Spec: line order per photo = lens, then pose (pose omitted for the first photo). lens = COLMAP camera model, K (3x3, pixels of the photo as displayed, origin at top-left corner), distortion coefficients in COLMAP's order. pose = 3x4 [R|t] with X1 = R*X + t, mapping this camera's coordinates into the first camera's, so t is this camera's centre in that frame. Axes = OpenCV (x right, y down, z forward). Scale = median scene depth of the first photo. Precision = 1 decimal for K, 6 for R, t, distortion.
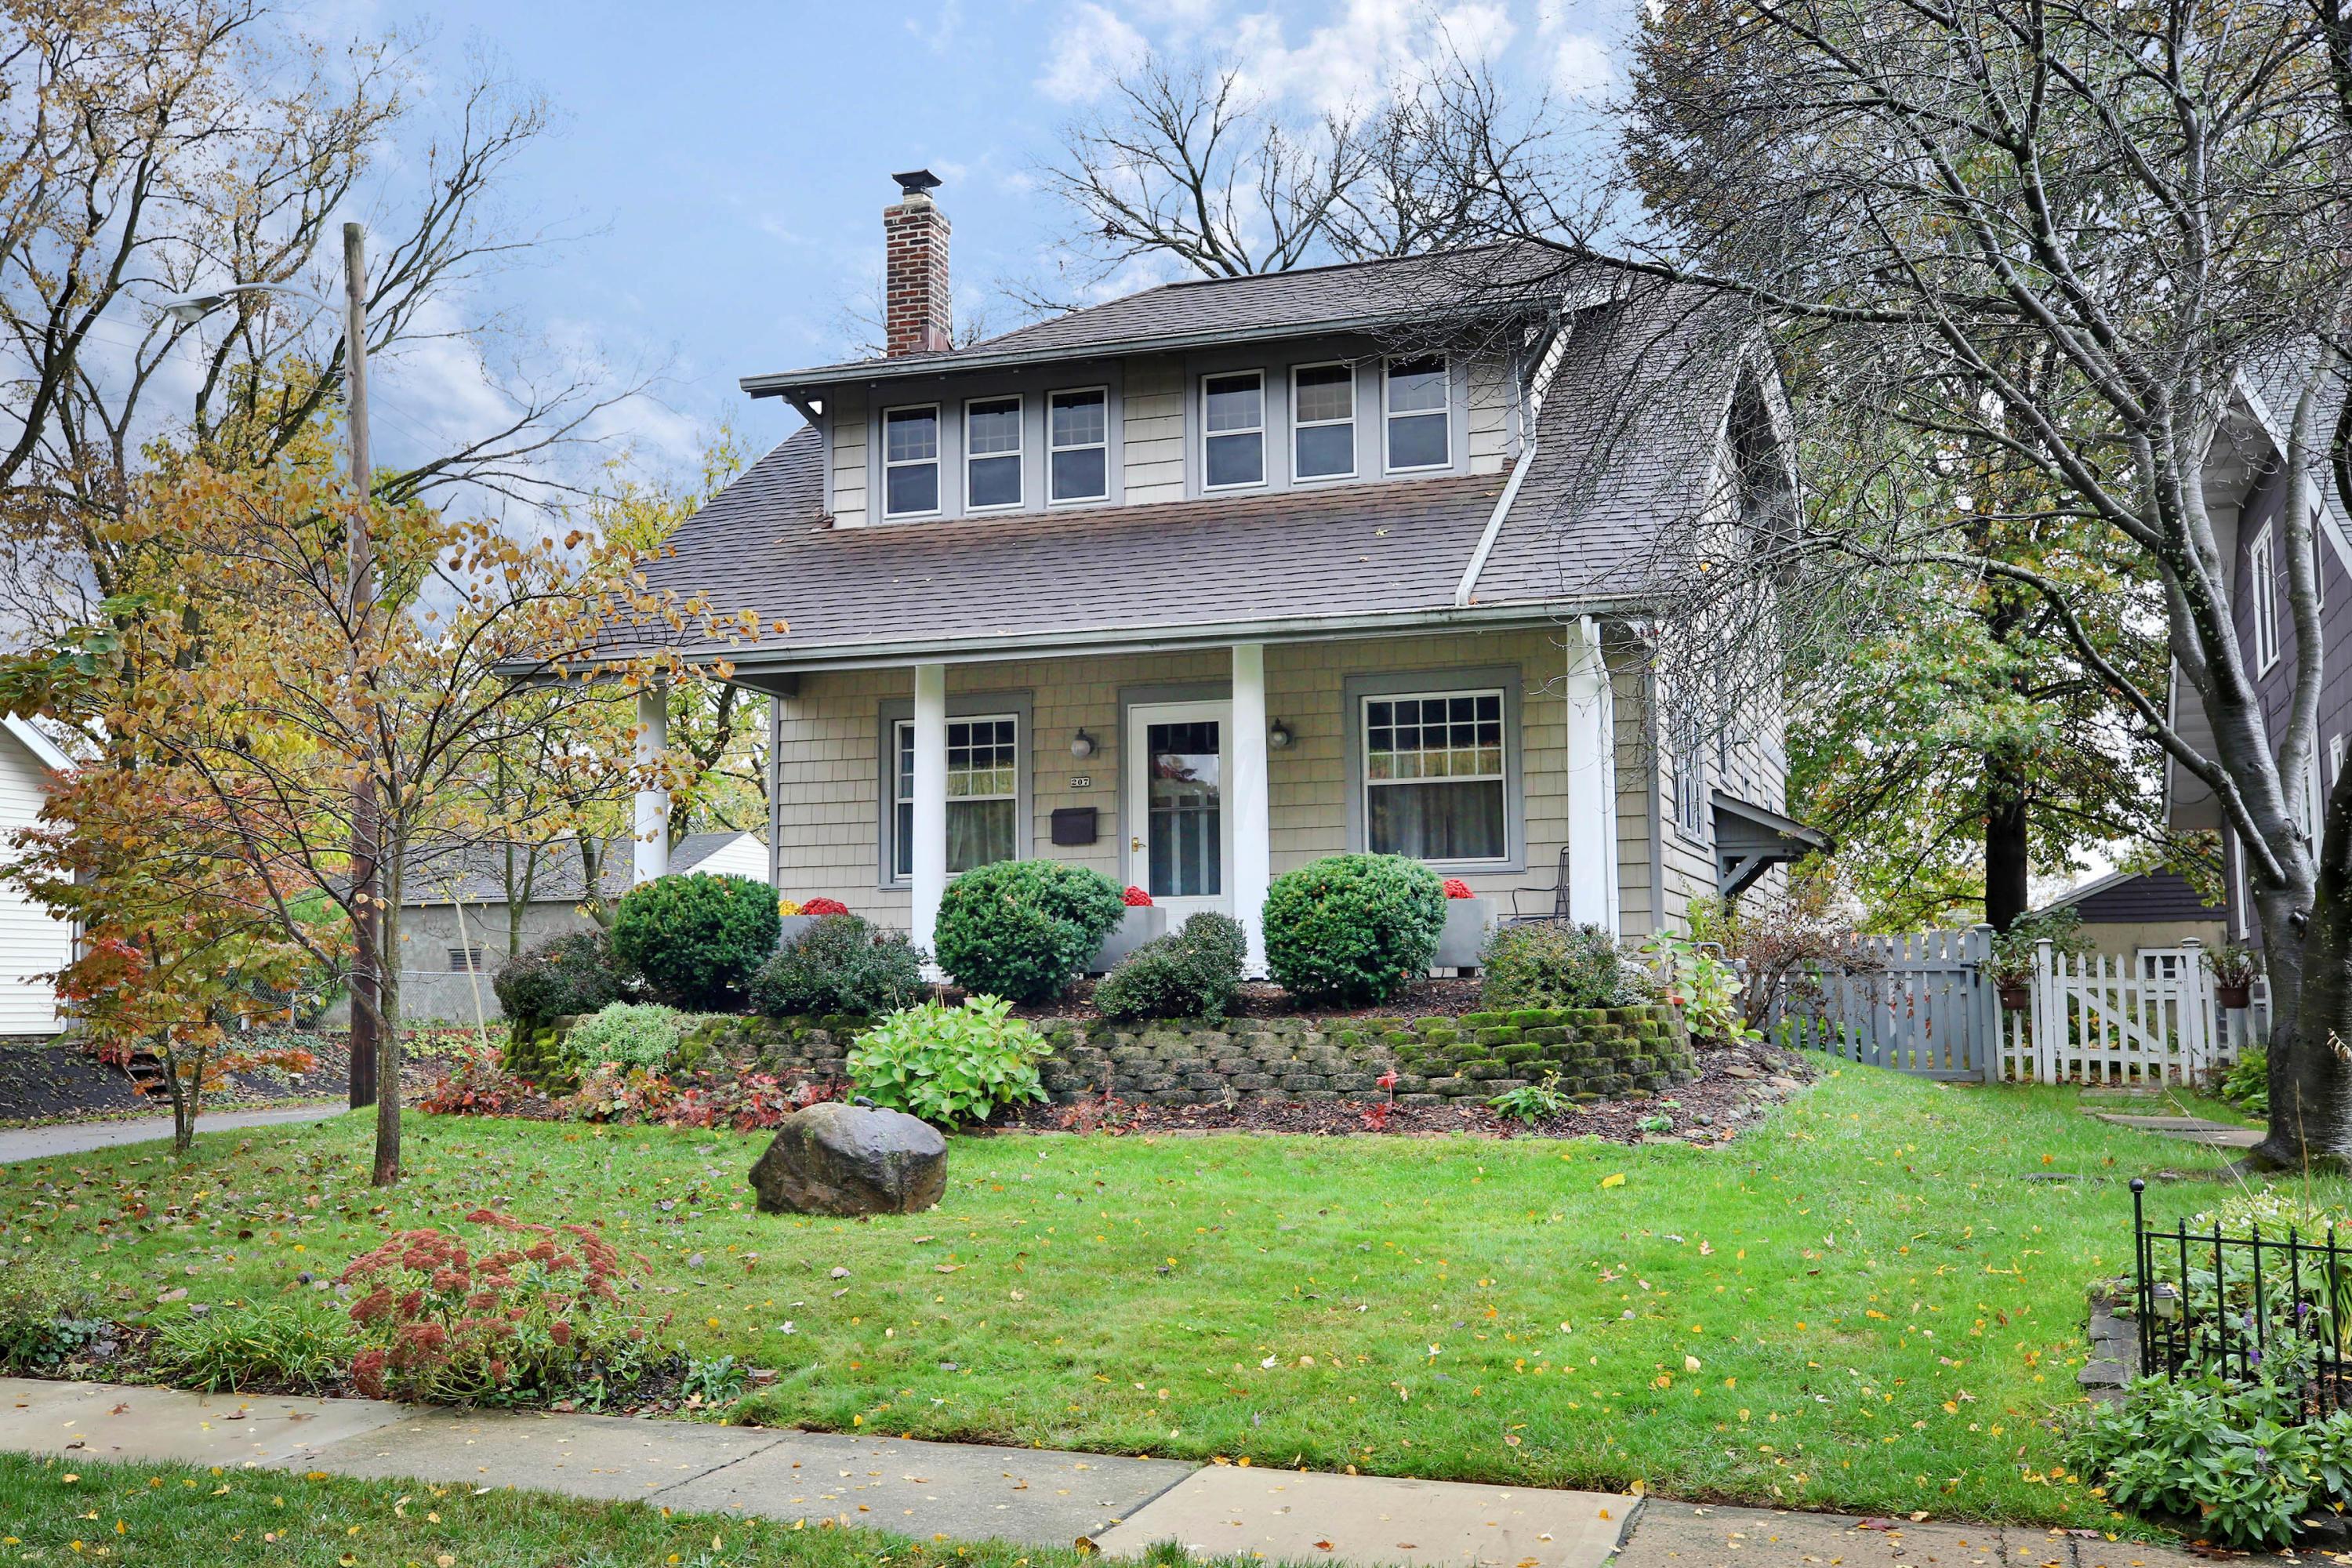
lens RADIAL K [[2388.5, 0, 1175.8], [0, 2388.5, 777.3], [0, 0, 1]] dist [0.046248, 0.000000]
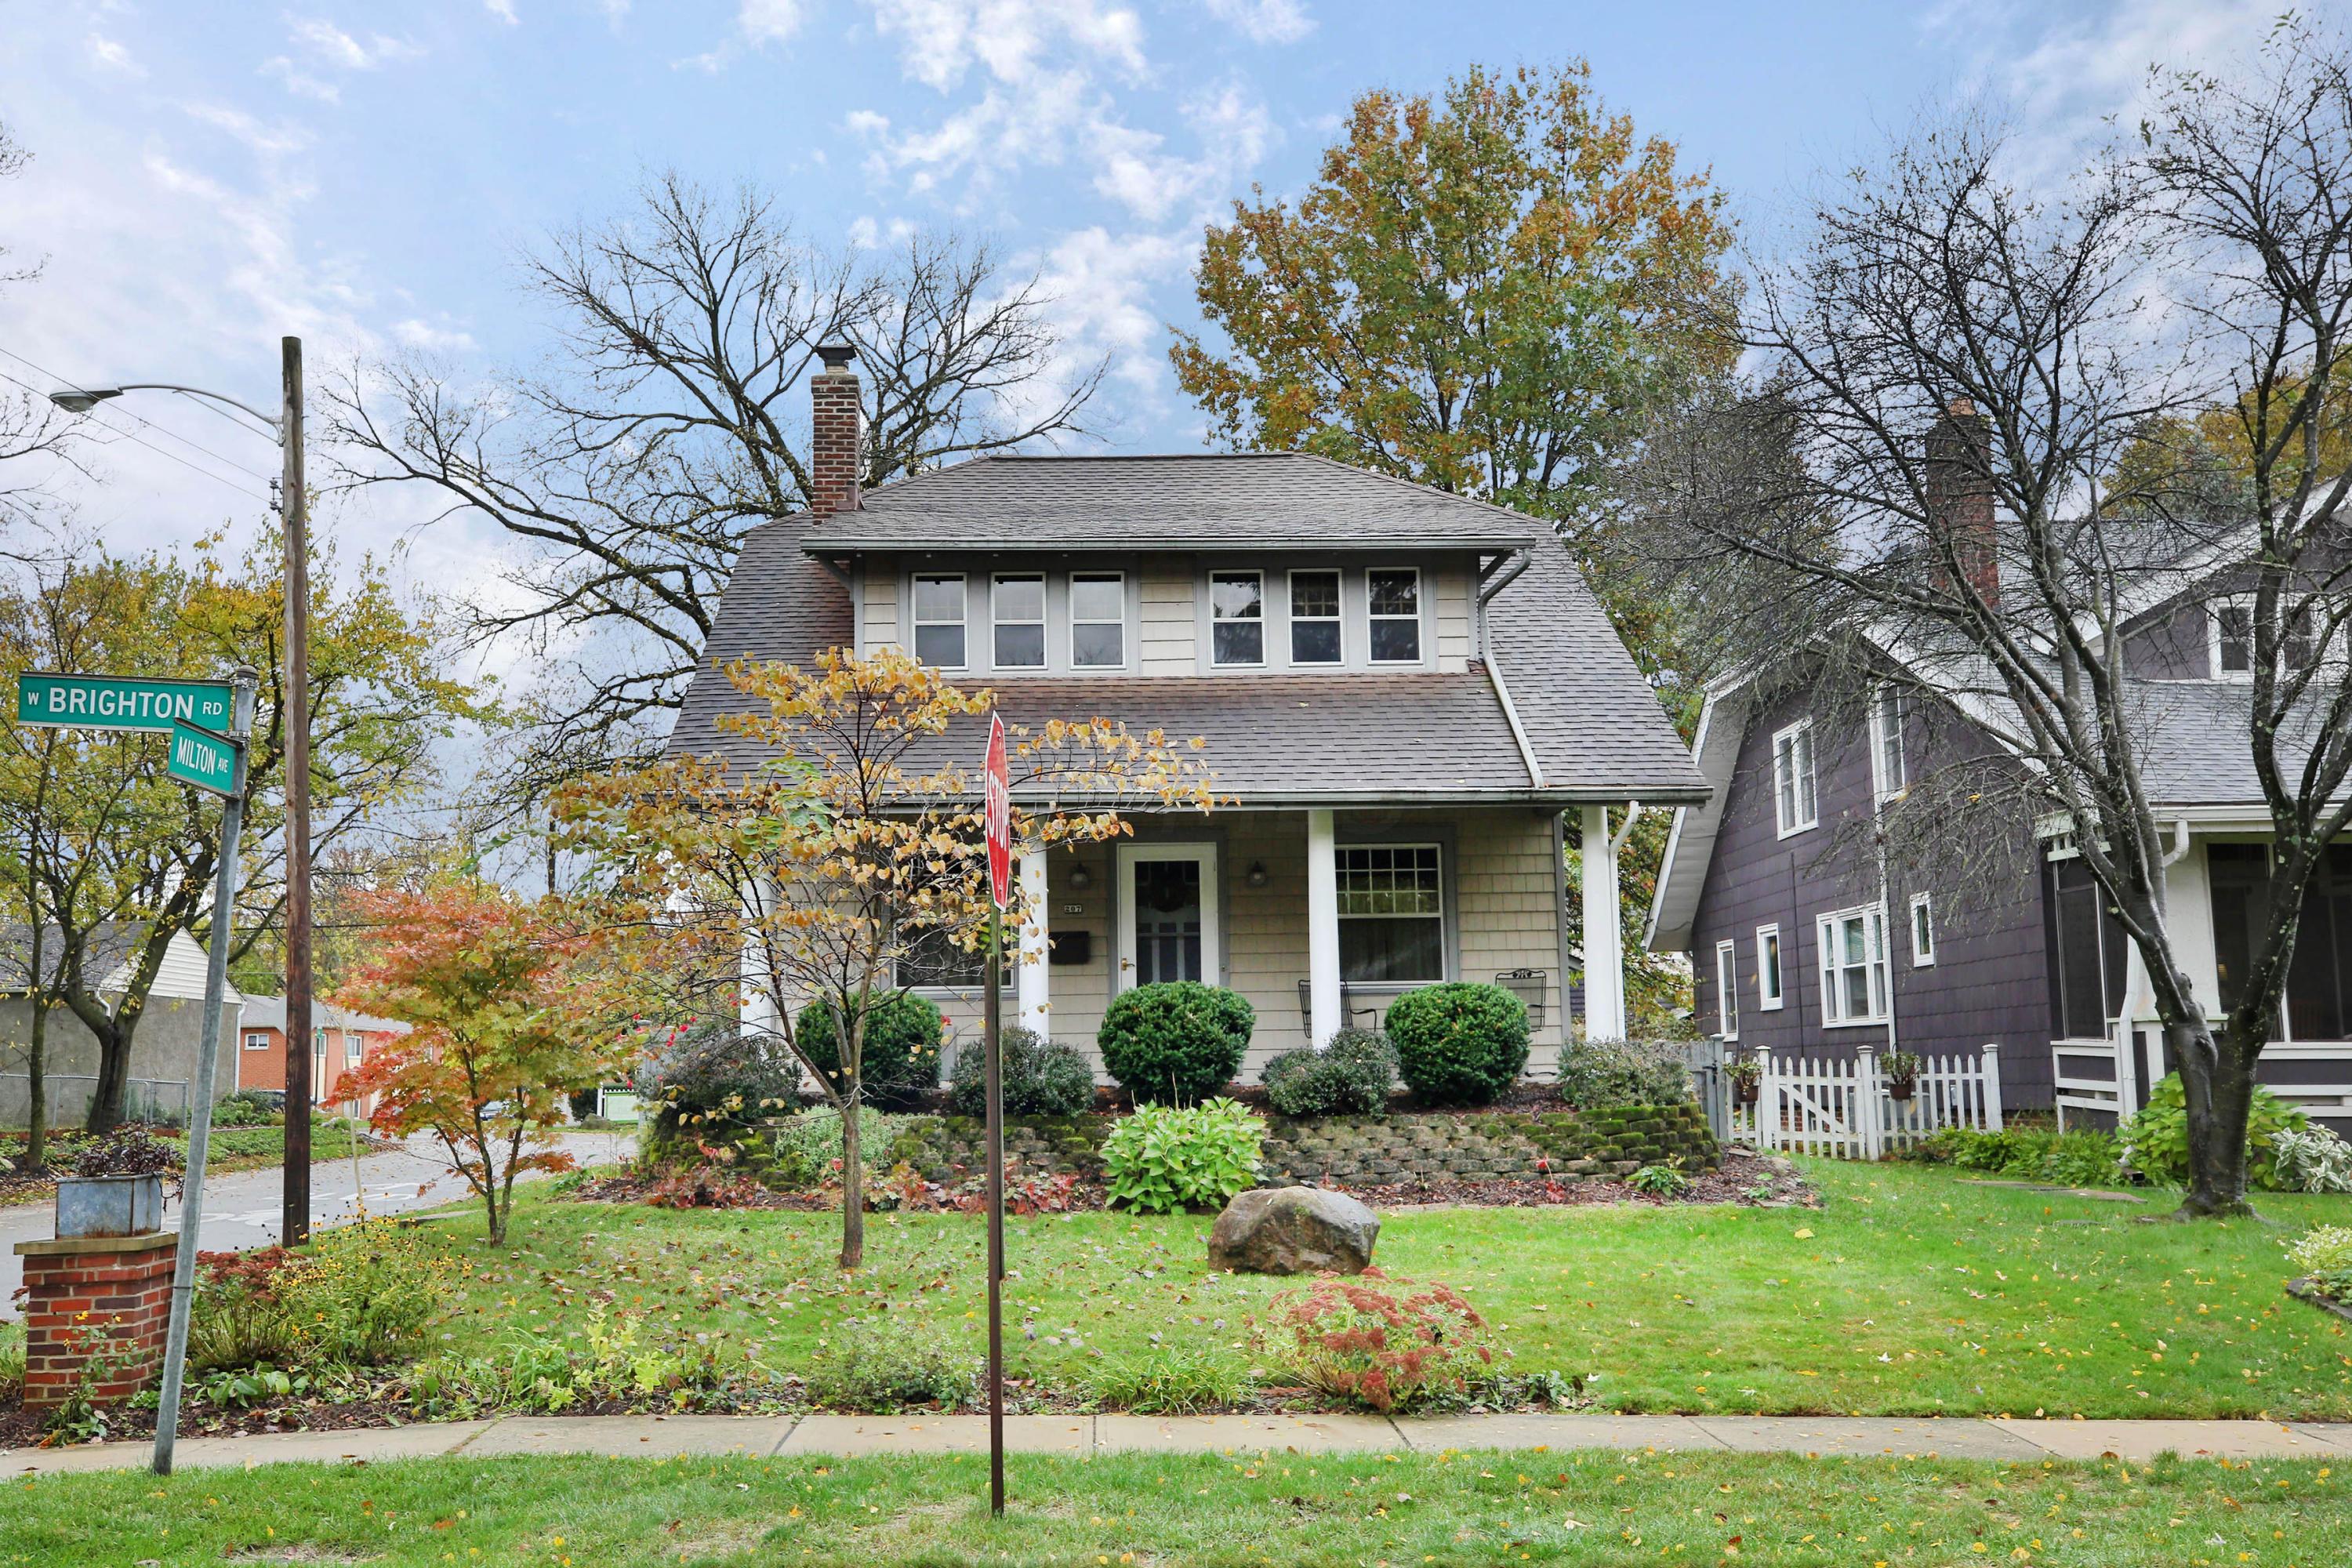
lens RADIAL K [[2388.5, 0, 1175.9], [0, 2388.5, 787.8], [0, 0, 1]] dist [0.046248, 0.000000]
pose [[0.931137, 0.040241, 0.362442, -0.518807], [-0.028600, 0.998890, -0.037431, -0.018526], [-0.363546, 0.024487, 0.931254, -0.115312]]
